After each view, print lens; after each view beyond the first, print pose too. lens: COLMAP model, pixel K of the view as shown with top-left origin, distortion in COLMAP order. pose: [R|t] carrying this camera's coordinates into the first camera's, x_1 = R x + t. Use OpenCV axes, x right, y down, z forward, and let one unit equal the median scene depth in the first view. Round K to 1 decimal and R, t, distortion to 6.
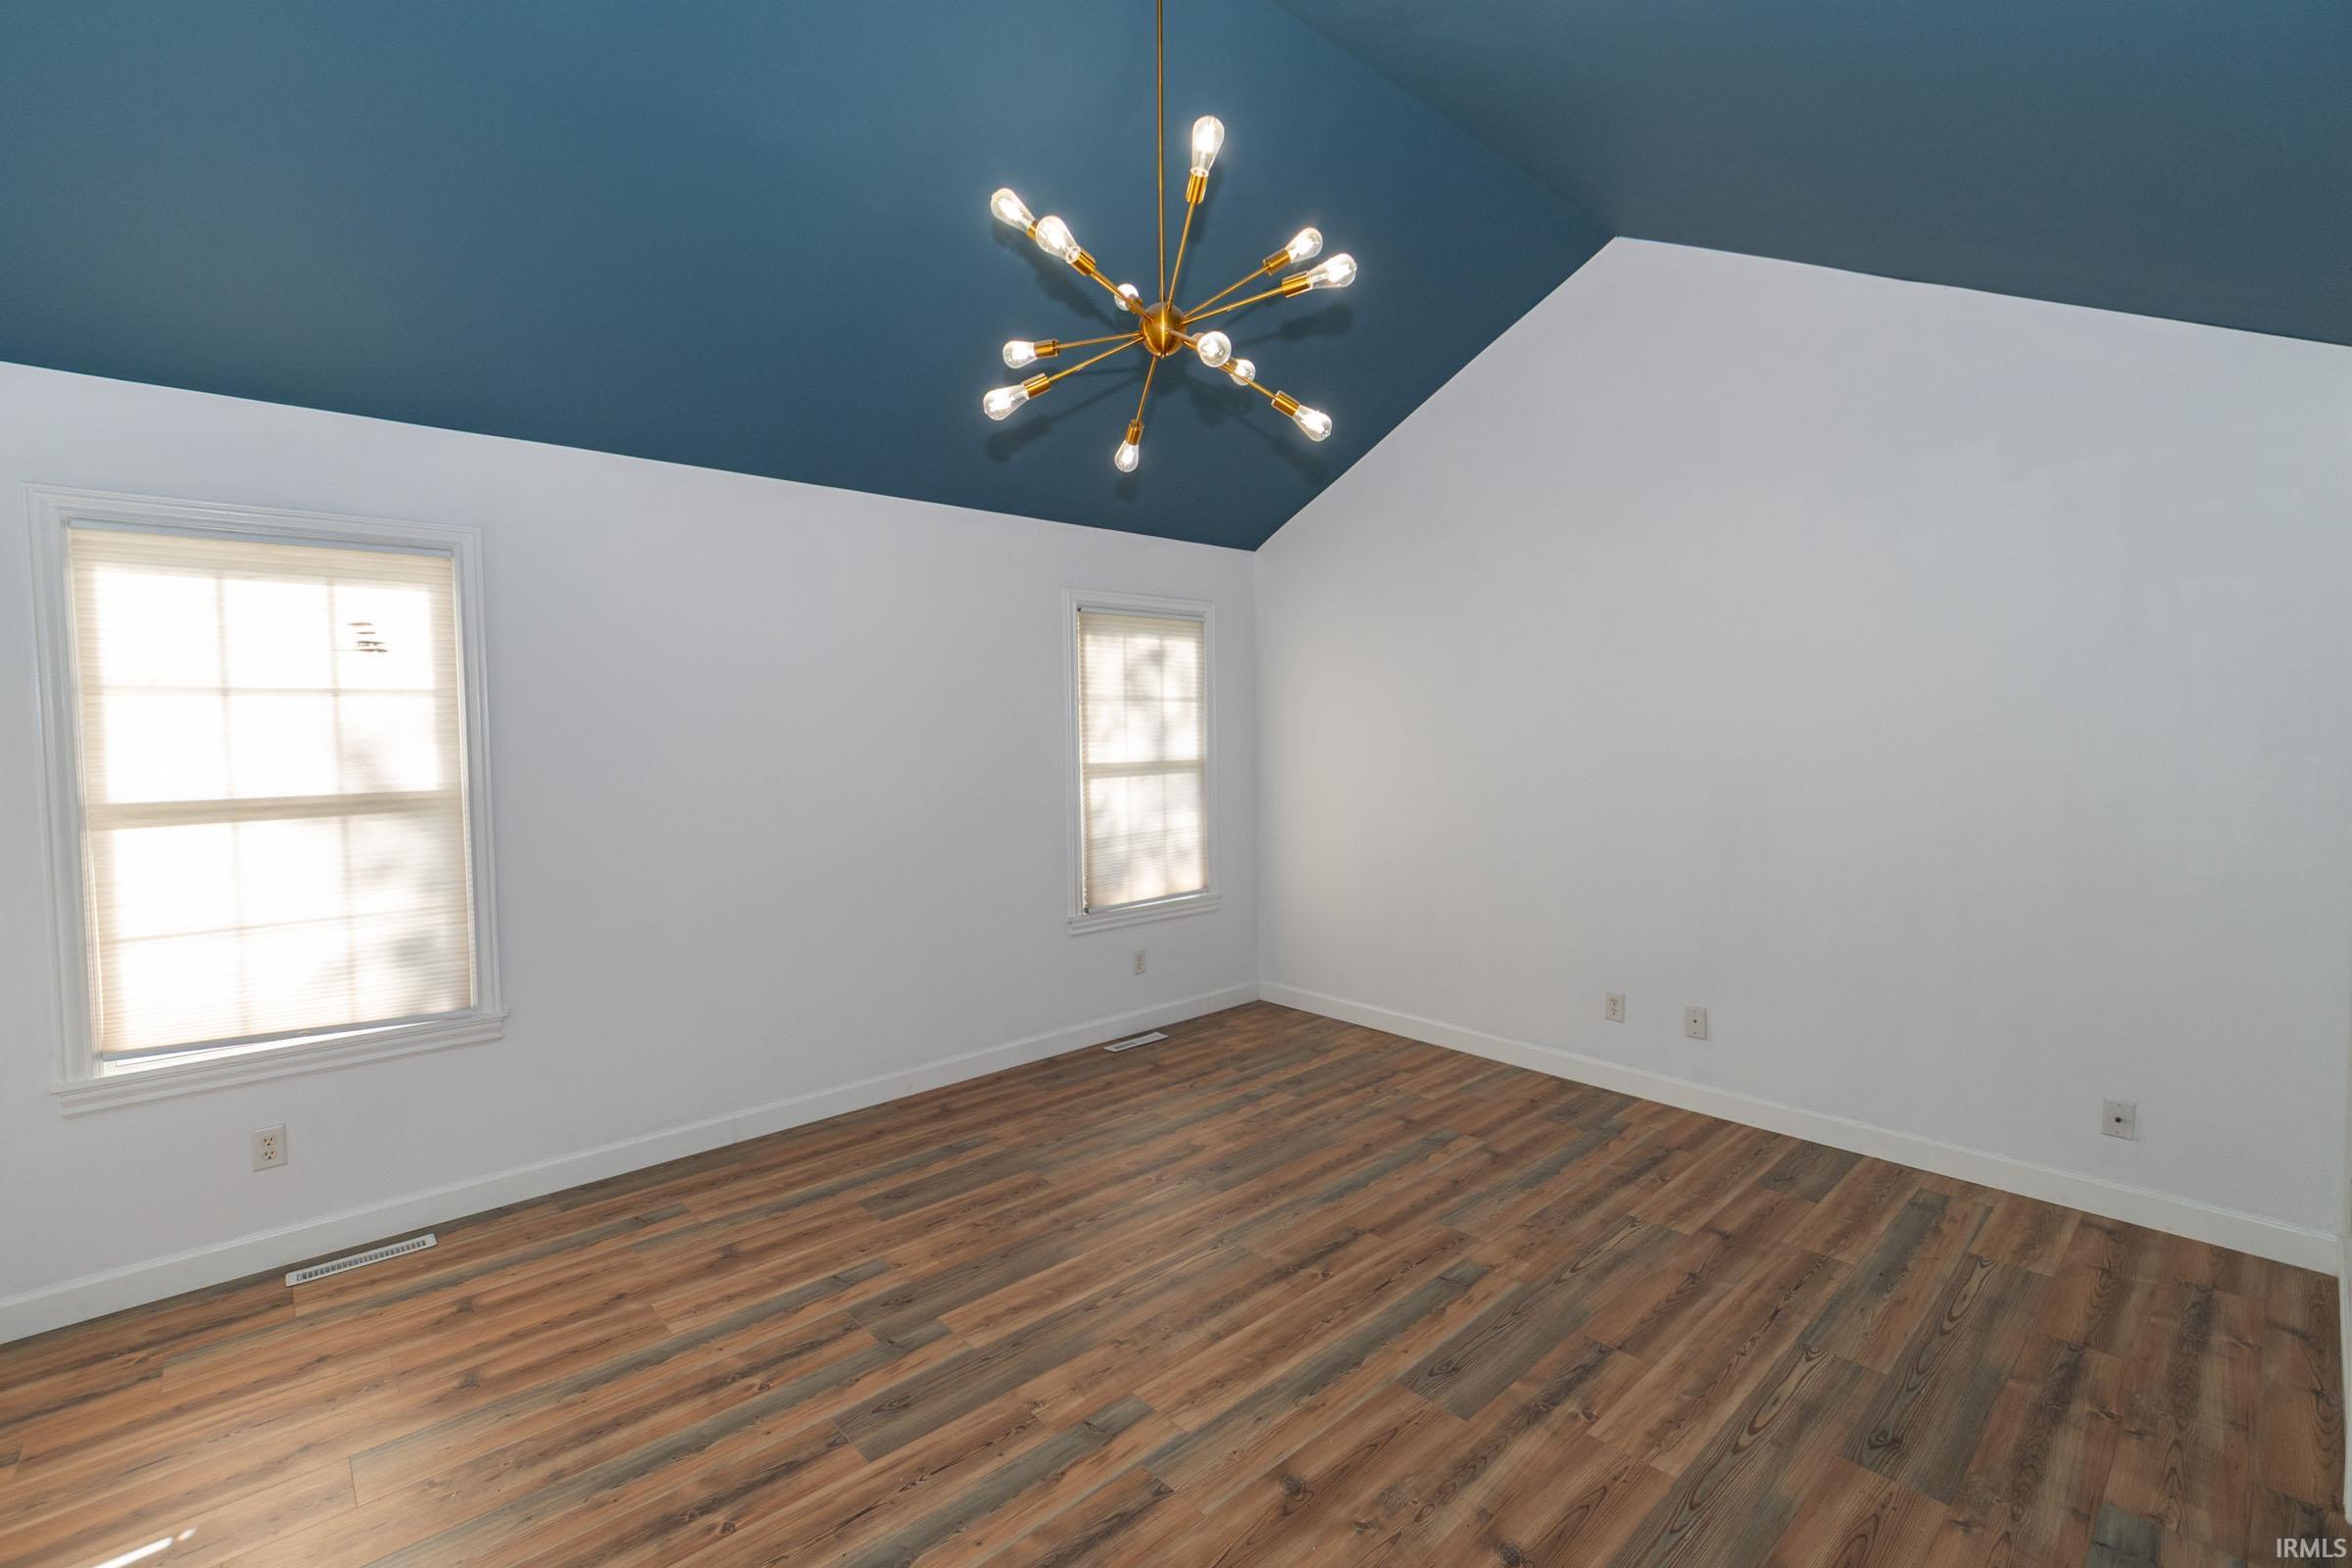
lens RADIAL K [[1067.8, 0, 1167.0], [0, 1067.8, 780.2], [0, 0, 1]] dist [0.001769, -0.000407]
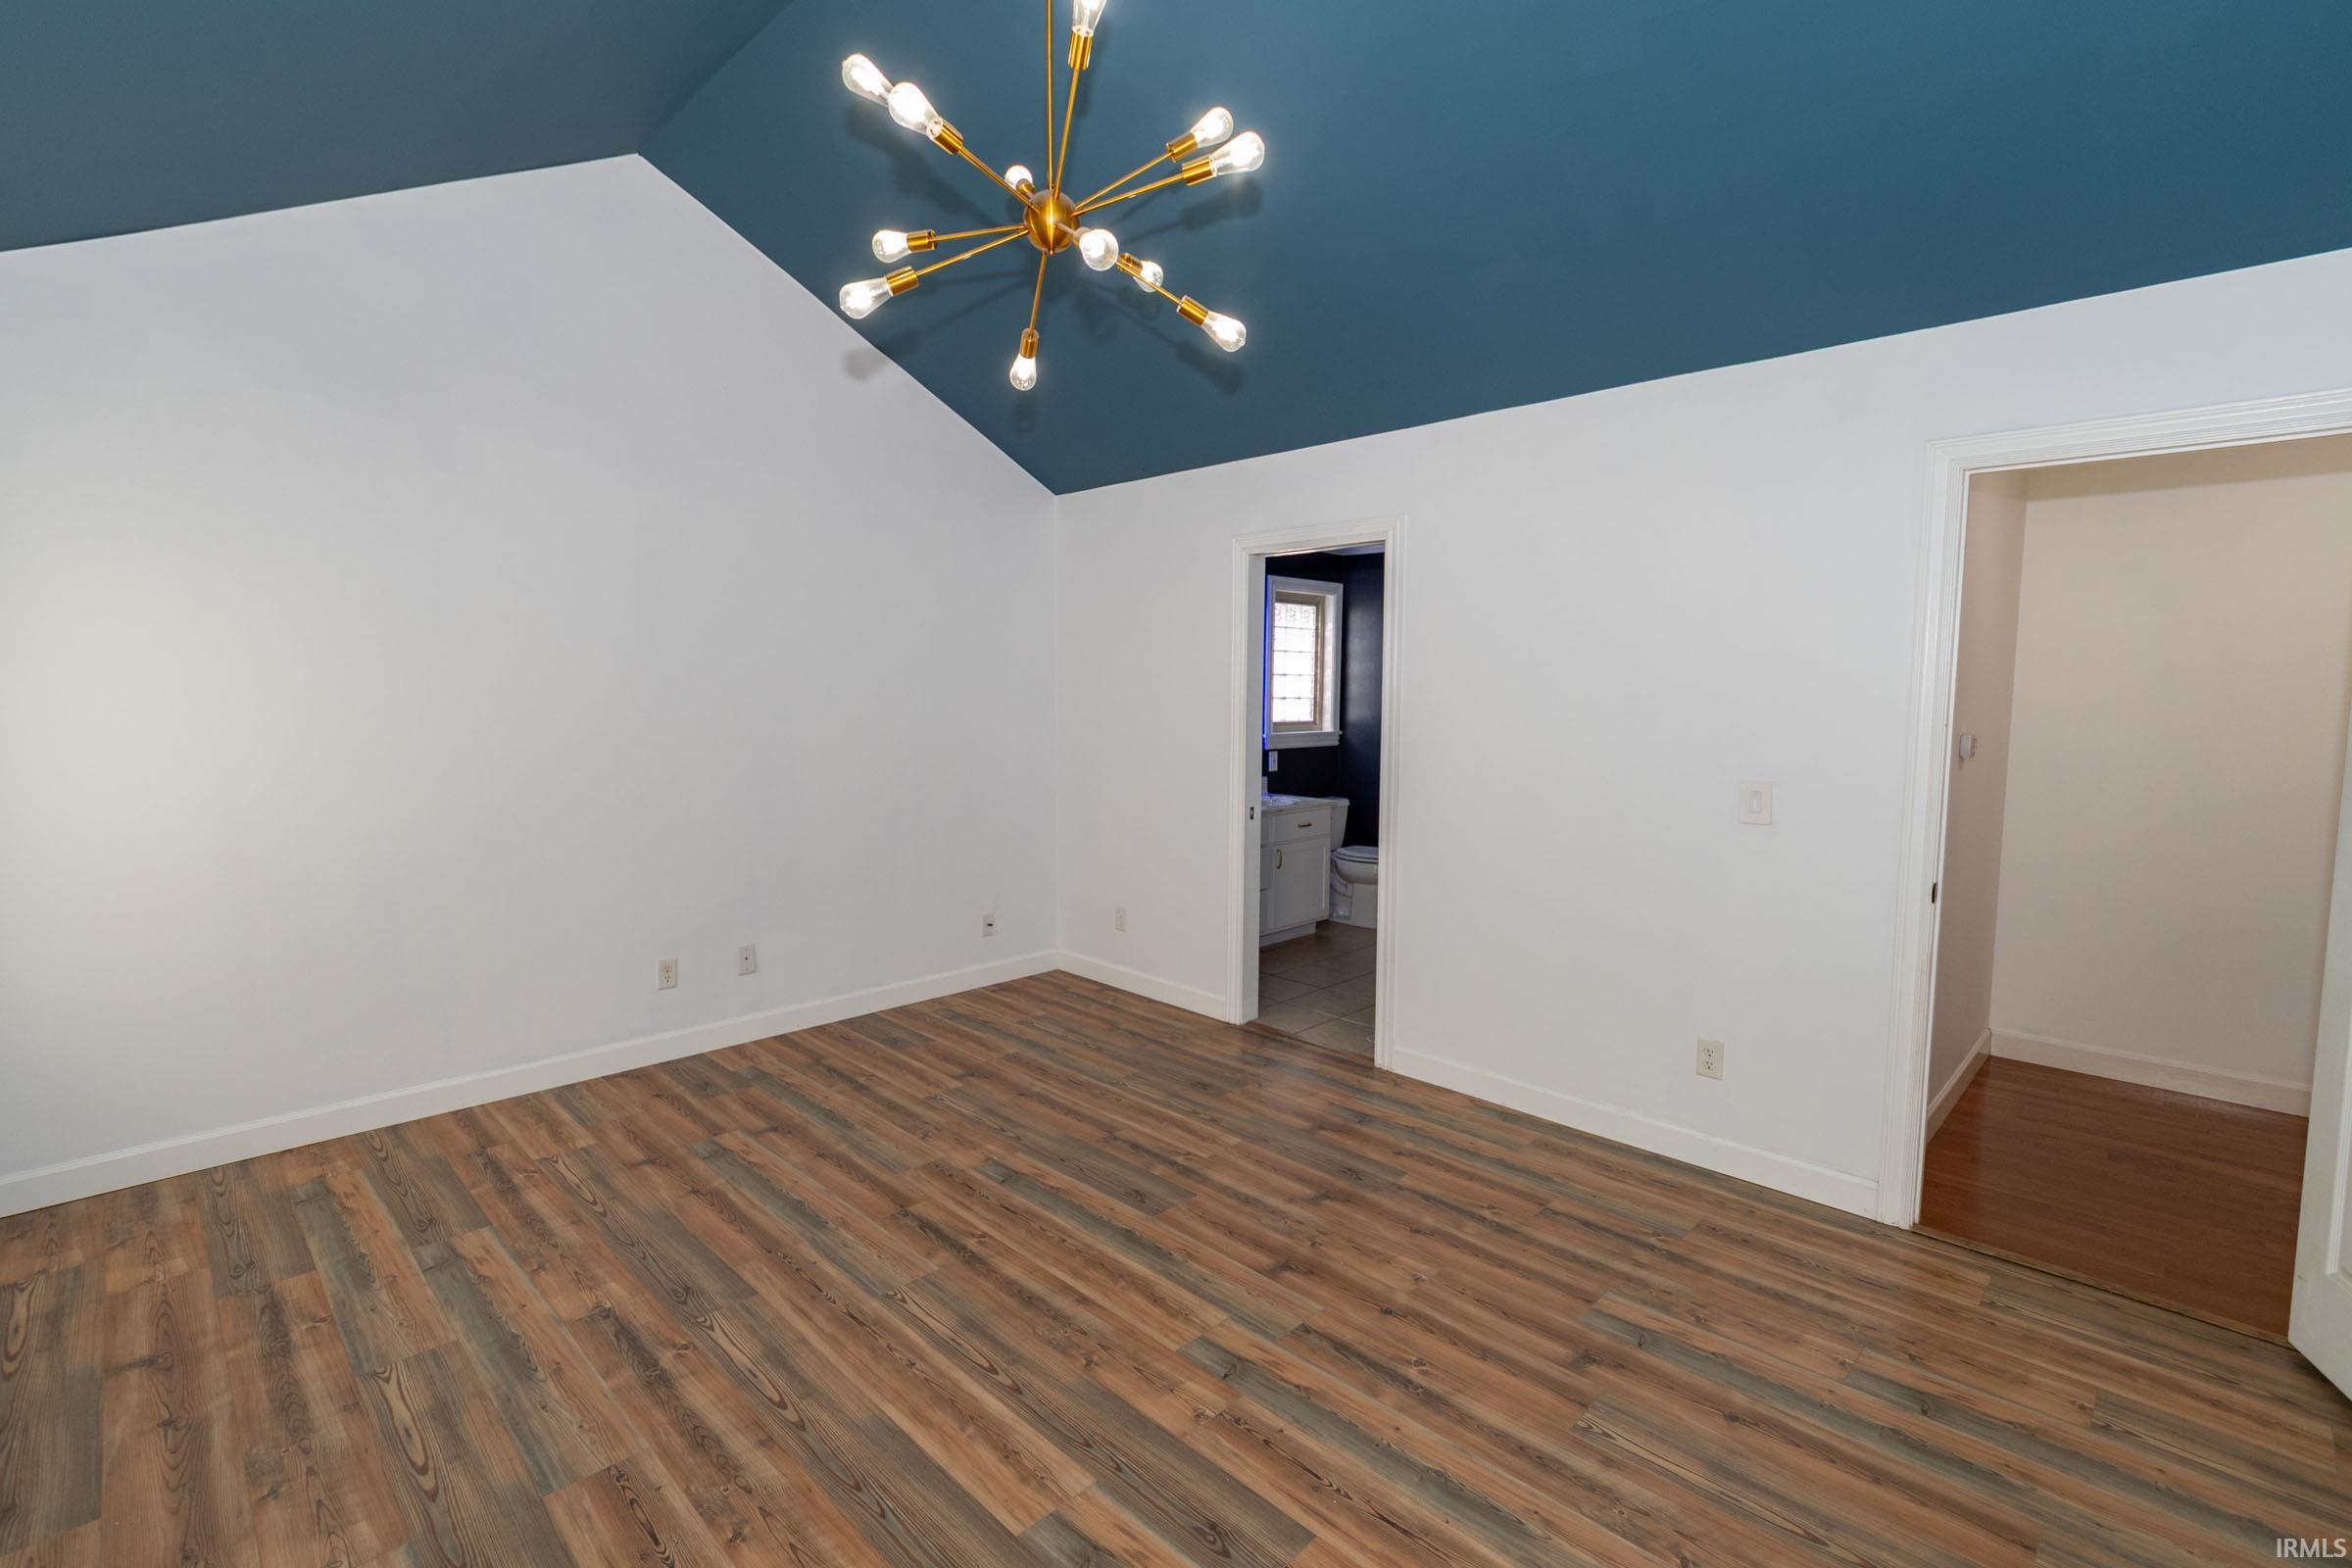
lens RADIAL K [[1067.8, 0, 1167.0], [0, 1067.8, 780.2], [0, 0, 1]] dist [0.001769, -0.000407]
pose [[-0.062895, -0.079891, 0.994817, -0.744792], [0.045419, 0.995529, 0.082820, -0.032127], [-0.996986, 0.050392, -0.058986, 0.785614]]
